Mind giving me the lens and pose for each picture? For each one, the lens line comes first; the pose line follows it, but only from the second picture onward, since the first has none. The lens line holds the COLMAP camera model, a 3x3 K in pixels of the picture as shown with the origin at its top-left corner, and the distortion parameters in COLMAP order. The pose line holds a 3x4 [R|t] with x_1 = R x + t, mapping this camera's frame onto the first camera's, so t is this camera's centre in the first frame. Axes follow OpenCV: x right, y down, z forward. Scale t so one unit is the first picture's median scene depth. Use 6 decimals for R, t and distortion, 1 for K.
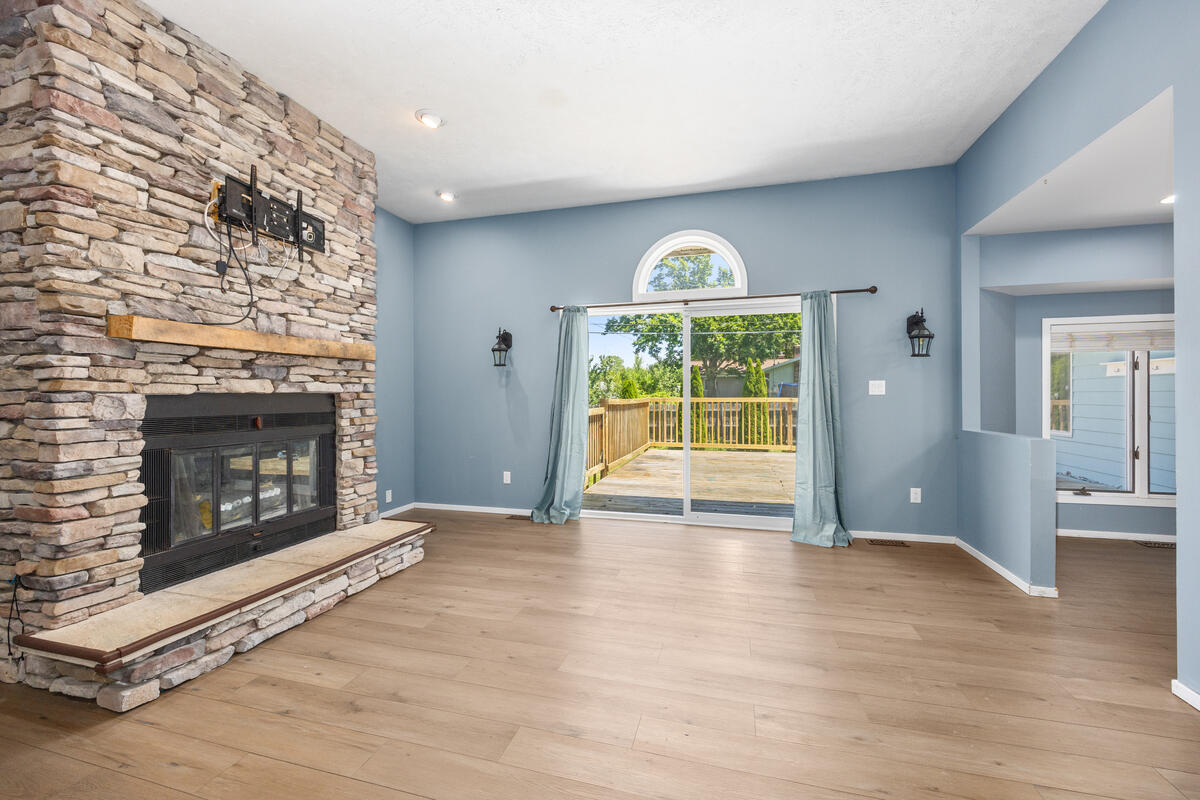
lens RADIAL K [[479.4, 0, 601.9], [0, 479.4, 394.3], [0, 0, 1]] dist [-0.000673, -0.000251]
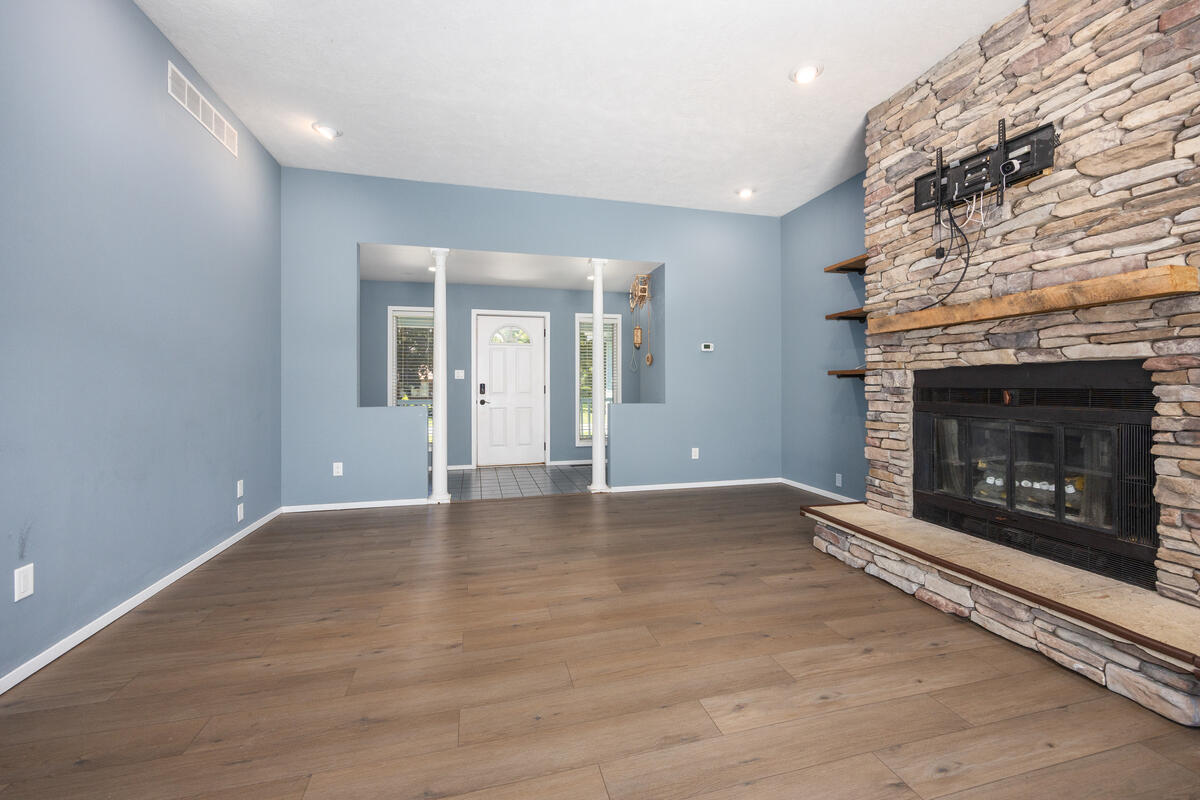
lens RADIAL K [[481.0, 0, 601.3], [0, 481.0, 378.9], [0, 0, 1]] dist [-0.029496, -0.000012]
pose [[-0.868035, -0.003108, -0.496493, 0.427912], [0.005777, 0.999849, -0.016359, 0.038552], [0.496469, -0.017068, -0.867887, 1.547507]]
